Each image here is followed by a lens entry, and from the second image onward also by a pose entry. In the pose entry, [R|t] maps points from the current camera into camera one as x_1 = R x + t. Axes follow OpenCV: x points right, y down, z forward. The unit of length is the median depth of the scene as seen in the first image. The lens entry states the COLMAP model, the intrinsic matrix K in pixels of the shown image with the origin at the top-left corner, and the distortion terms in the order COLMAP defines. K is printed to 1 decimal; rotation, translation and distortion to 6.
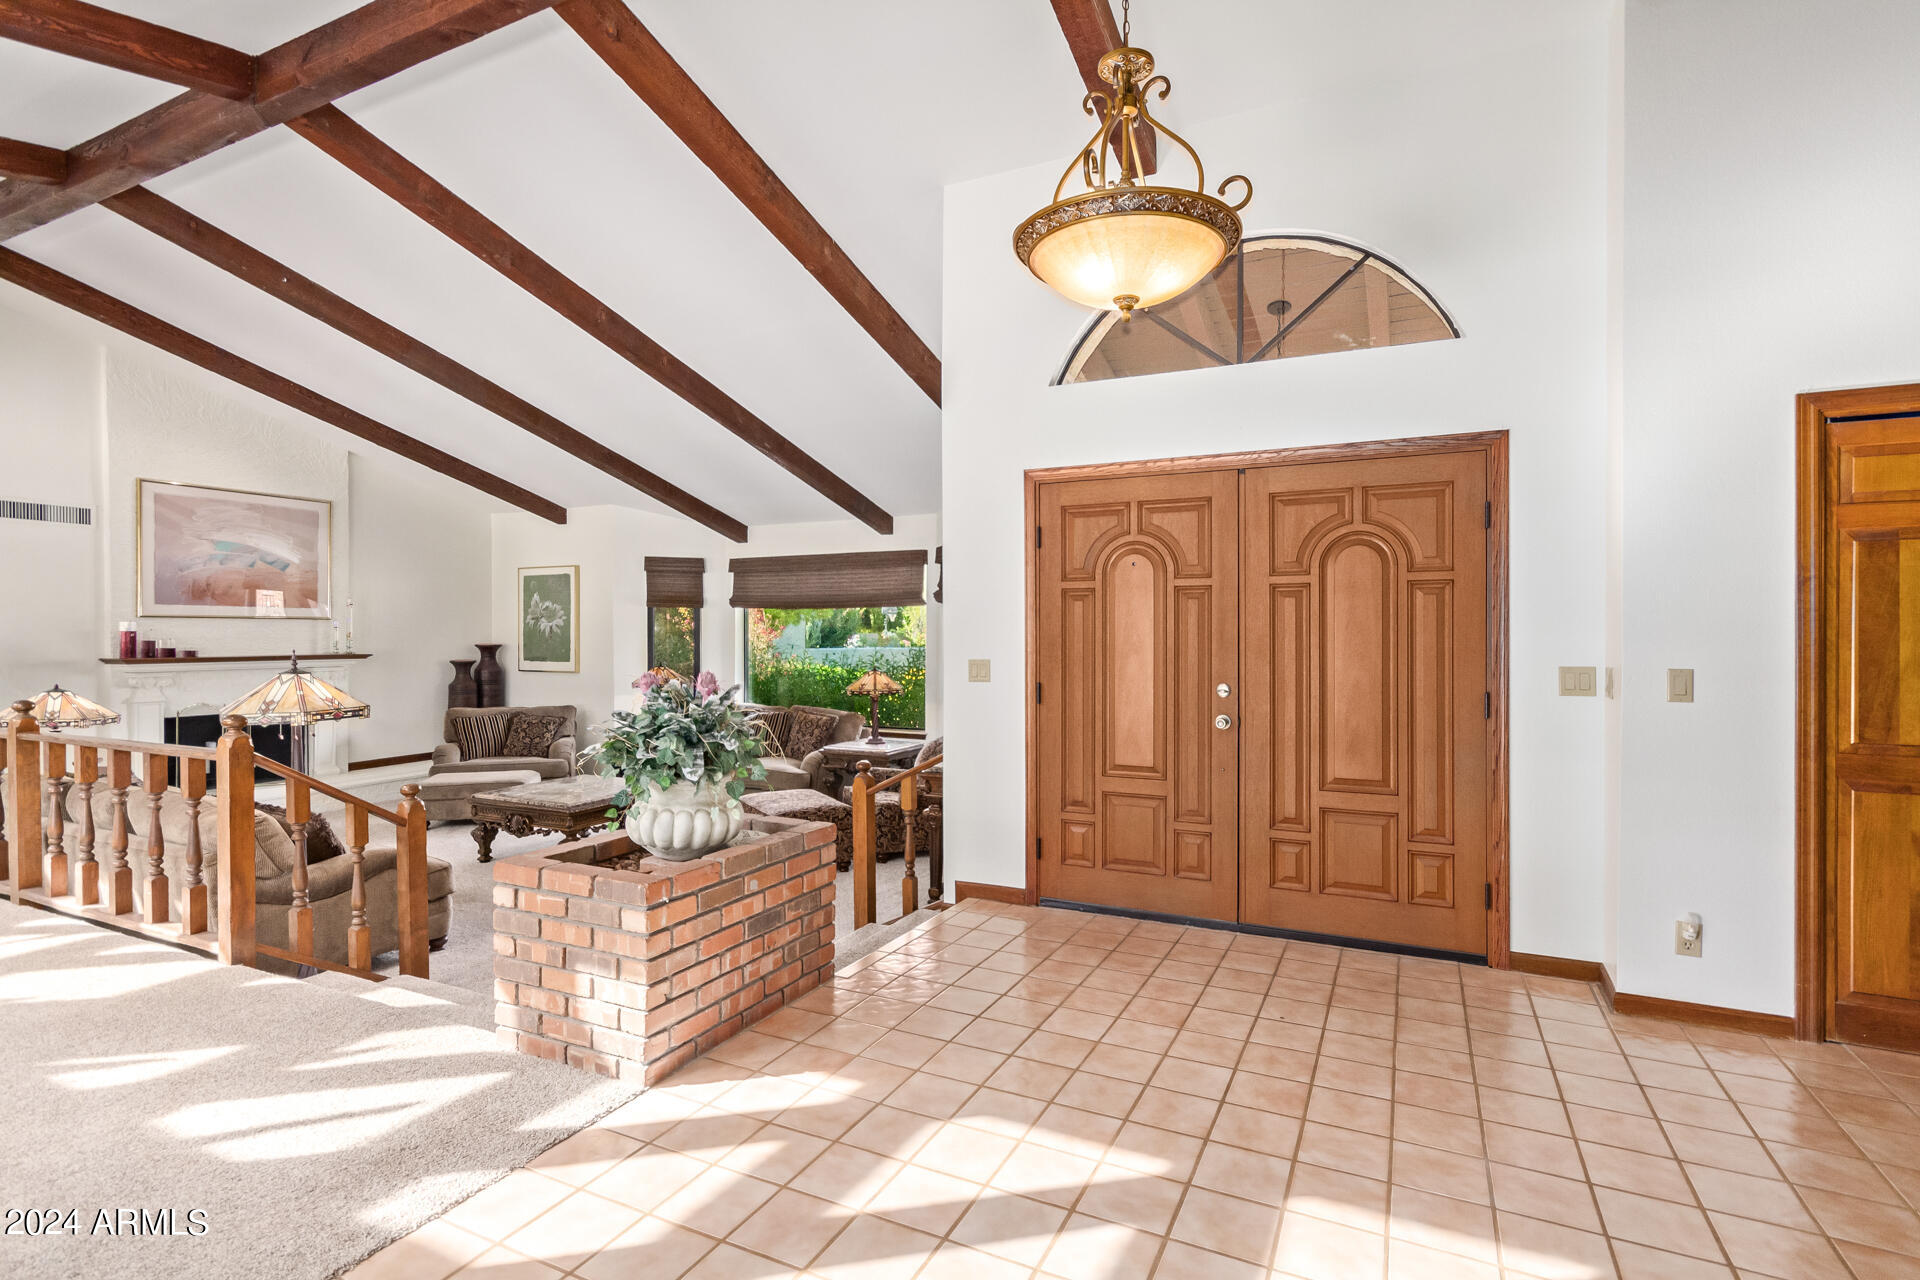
lens RADIAL K [[890.1, 0, 1036.3], [0, 890.1, 638.7], [0, 0, 1]] dist [0.004378, -0.001485]
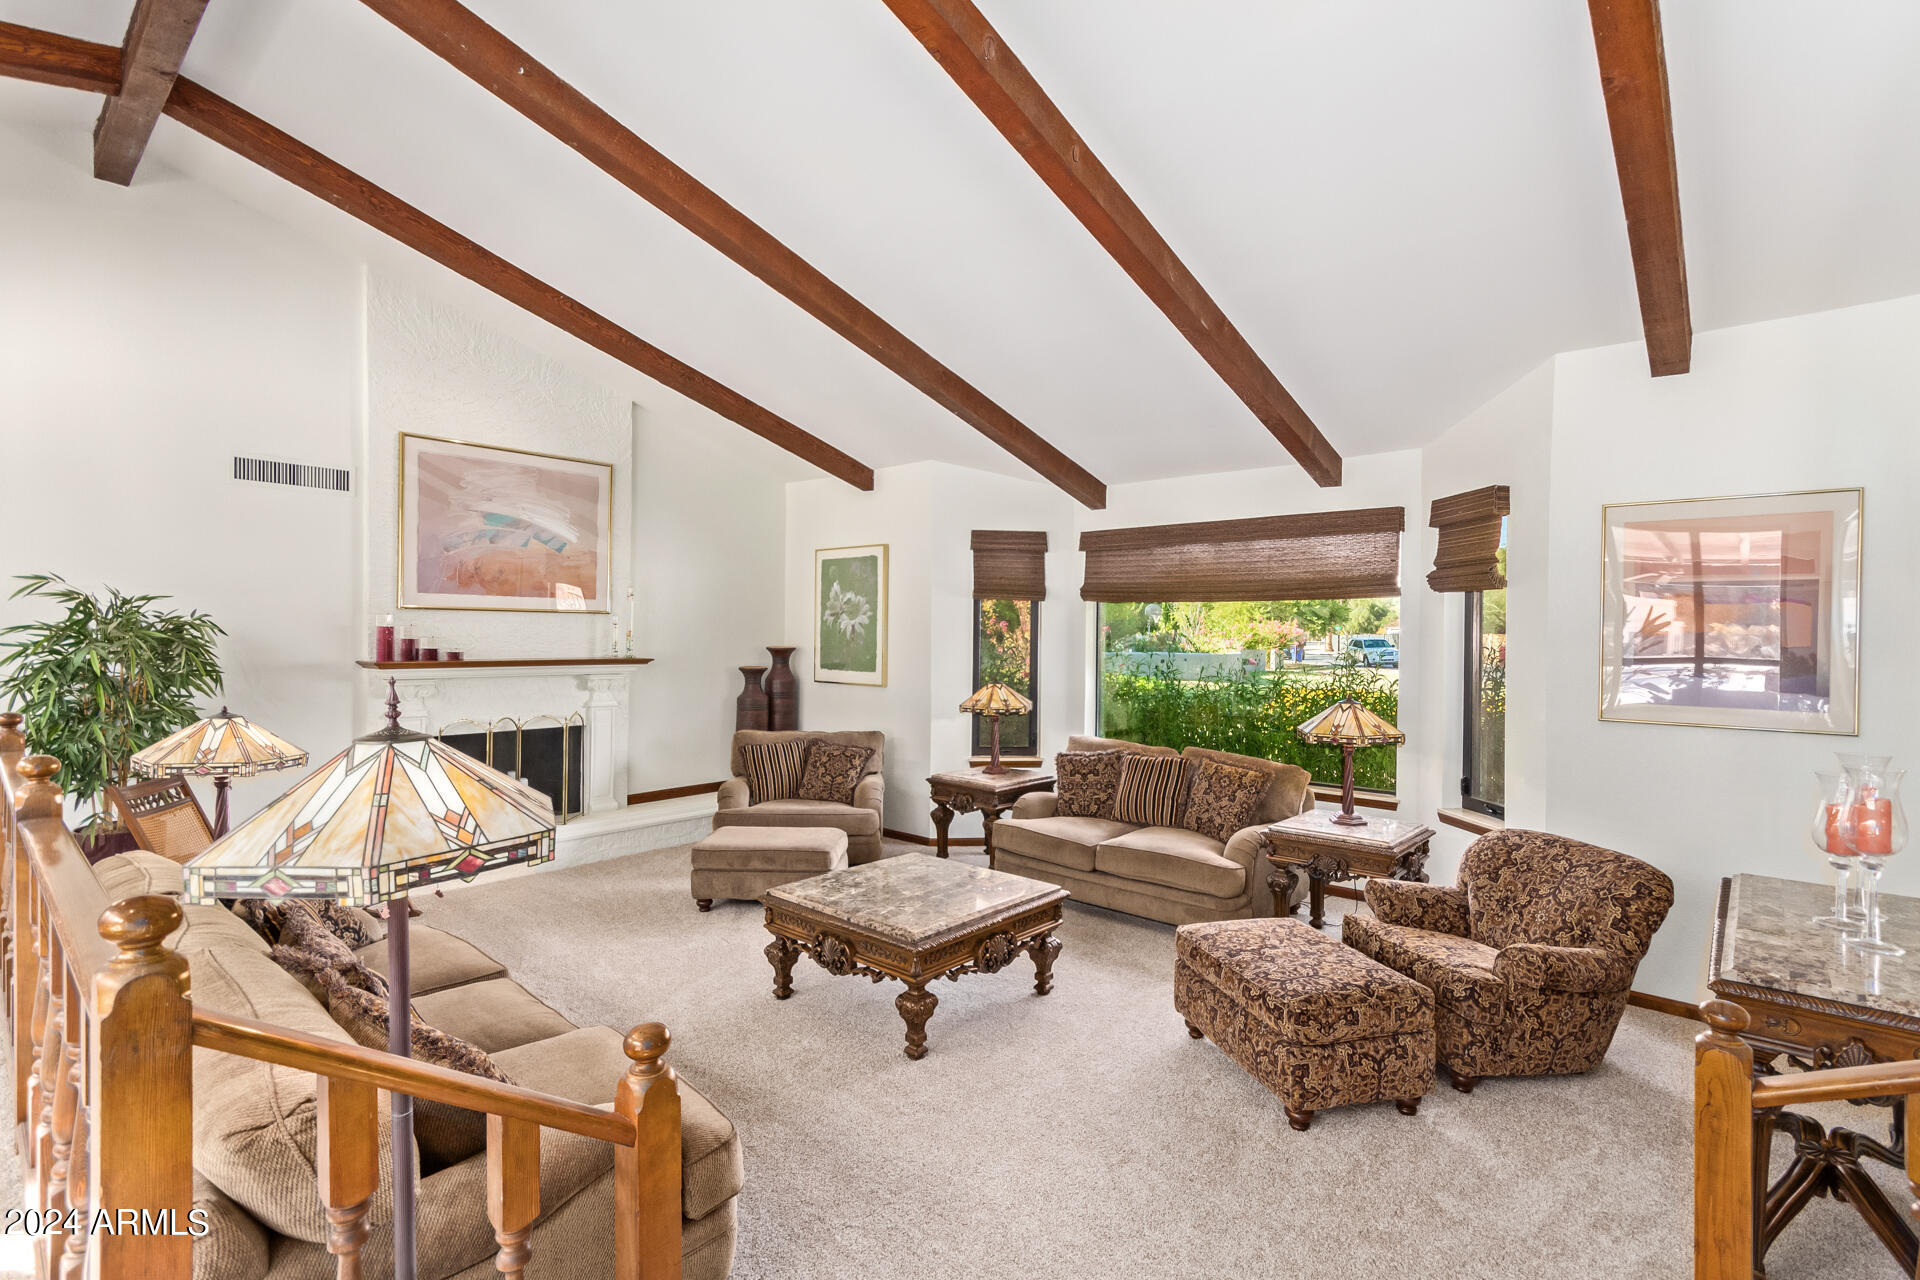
lens RADIAL K [[871.0, 0, 972.5], [0, 871.0, 638.1], [0, 0, 1]] dist [-0.009343, 0.000859]
pose [[0.949222, 0.012302, -0.314367, -0.233416], [-0.013121, 0.999914, -0.000491, -0.003861], [0.314333, 0.004591, 0.949302, 0.354539]]
